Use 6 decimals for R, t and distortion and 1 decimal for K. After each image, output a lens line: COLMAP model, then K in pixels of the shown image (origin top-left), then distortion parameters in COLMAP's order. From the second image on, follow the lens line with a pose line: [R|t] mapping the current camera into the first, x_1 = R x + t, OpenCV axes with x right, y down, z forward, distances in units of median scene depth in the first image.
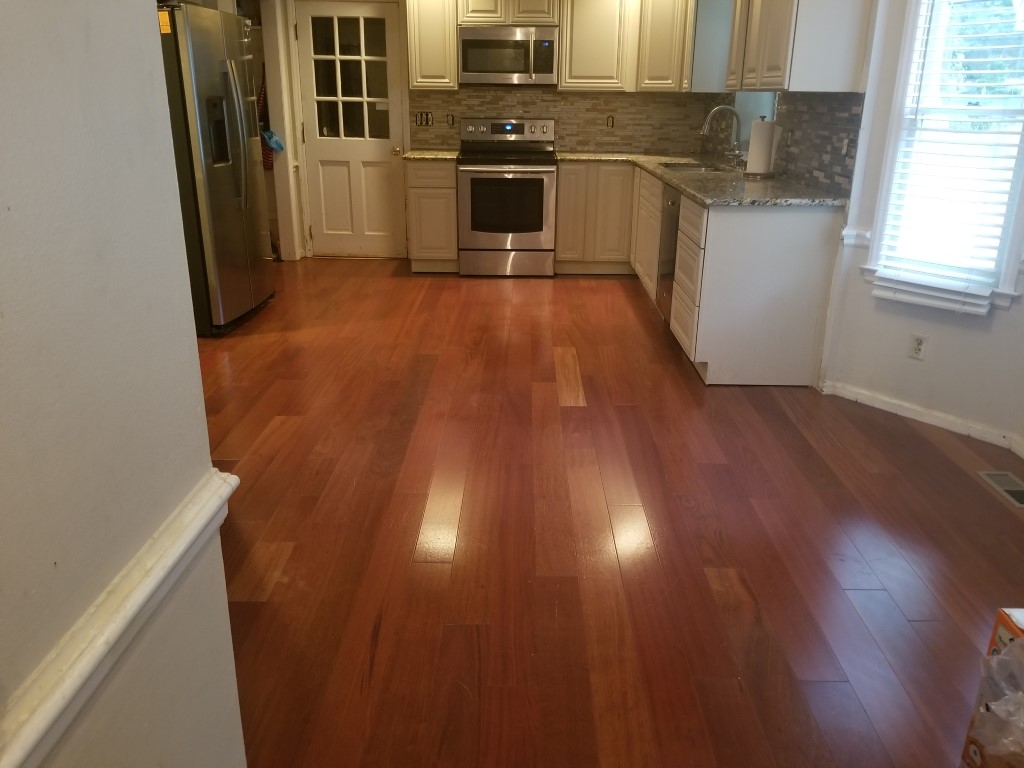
lens RADIAL K [[798.9, 0, 520.4], [0, 798.9, 376.0], [0, 0, 1]] dist [0.044240, -0.077821]
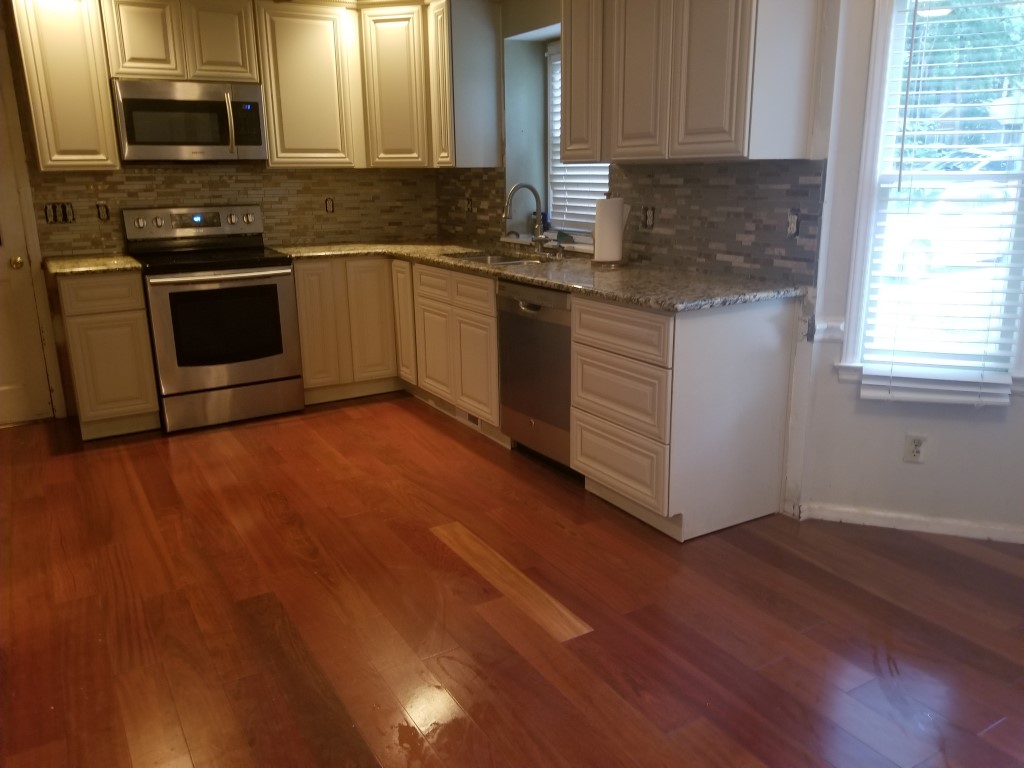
lens RADIAL K [[798.9, 0, 537.9], [0, 798.9, 391.2], [0, 0, 1]] dist [0.044240, -0.077821]
pose [[0.850499, -0.157544, 0.501828, -0.229688], [0.193084, 0.980993, -0.019267, -0.136013], [-0.489254, 0.113281, 0.864753, 0.388807]]
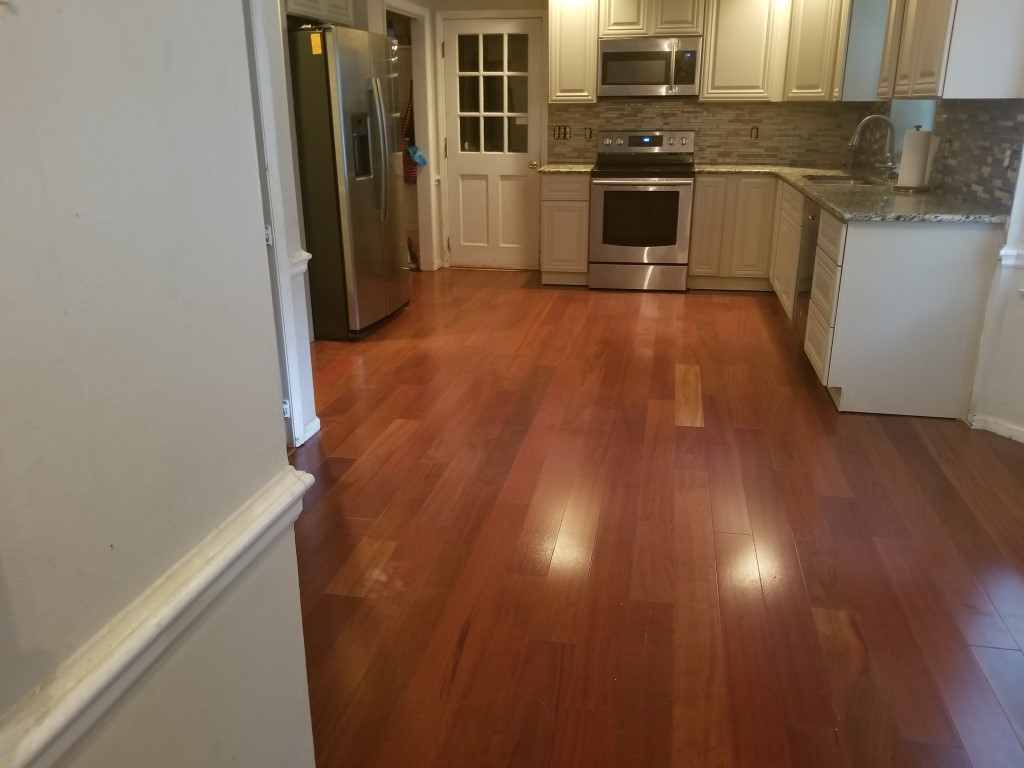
lens RADIAL K [[798.9, 0, 512.0], [0, 798.9, 379.6], [0, 0, 1]] dist [0.044240, -0.077821]
pose [[0.982103, 0.046282, -0.182569, 0.026867], [-0.048288, 0.998812, -0.006557, -0.001573], [0.182048, 0.015255, 0.983171, 0.006905]]
